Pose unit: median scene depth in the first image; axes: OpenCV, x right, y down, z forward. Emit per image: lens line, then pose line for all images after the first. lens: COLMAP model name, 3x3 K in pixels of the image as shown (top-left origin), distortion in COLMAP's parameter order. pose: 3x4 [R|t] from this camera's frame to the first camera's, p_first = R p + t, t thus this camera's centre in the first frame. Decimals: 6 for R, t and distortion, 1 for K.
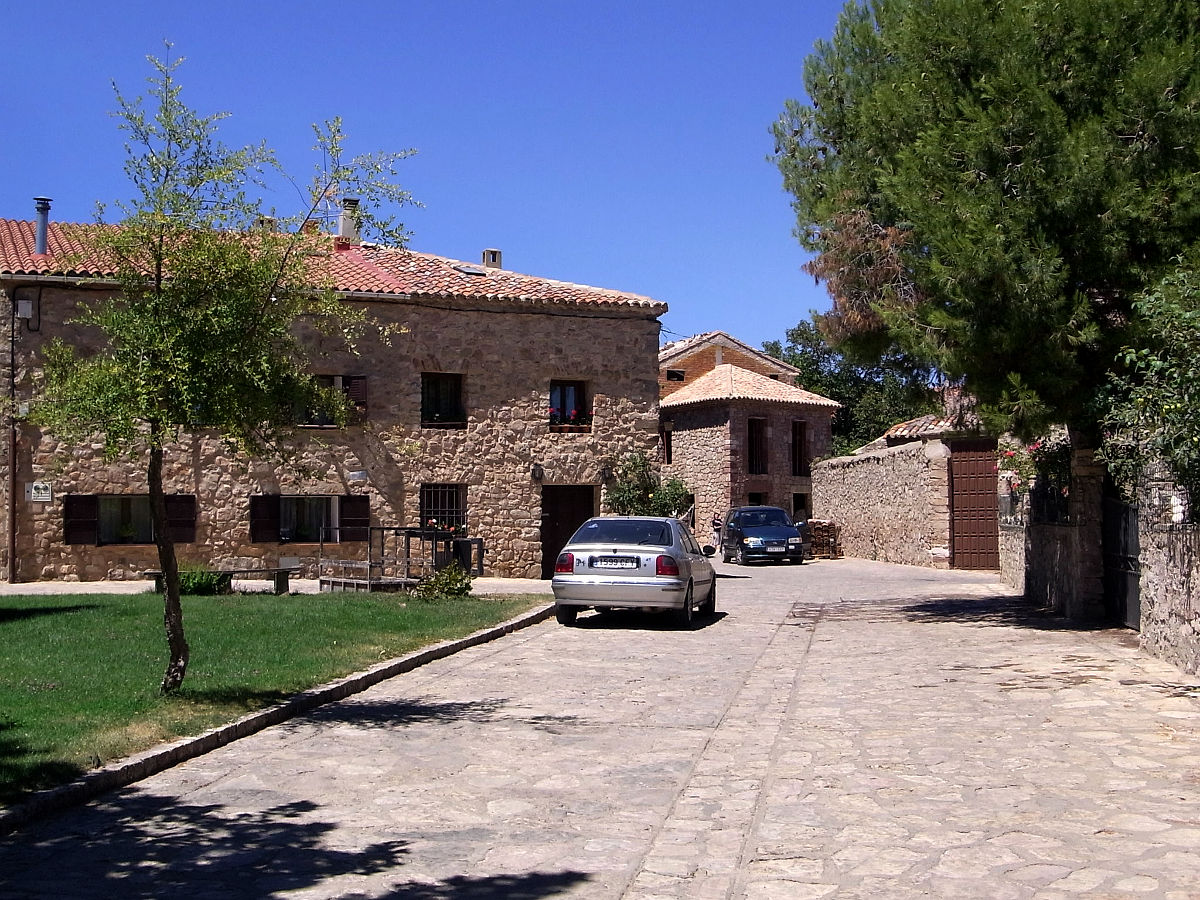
lens RADIAL K [[1375.0, 0, 599.5], [0, 1375.0, 450.9], [0, 0, 1]] dist [0.003798, 0.000000]
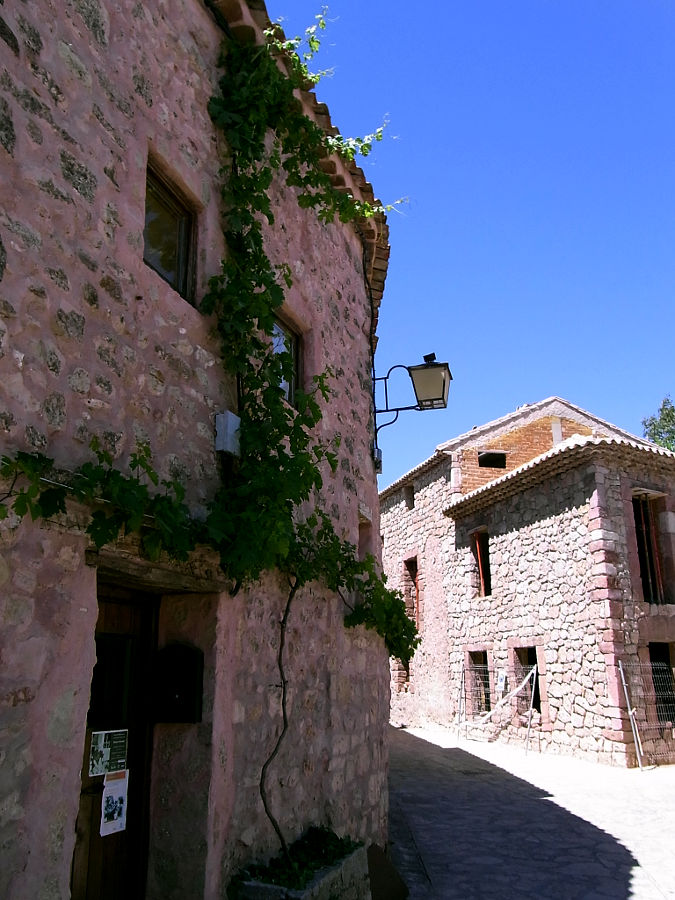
lens RADIAL K [[749.9, 0, 338.8], [0, 749.9, 448.3], [0, 0, 1]] dist [-0.046913, -0.000401]
pose [[0.983287, -0.059276, -0.172142, 0.049374], [0.017573, 0.972000, -0.234325, 0.023388], [0.181212, 0.227383, 0.956796, 0.707459]]
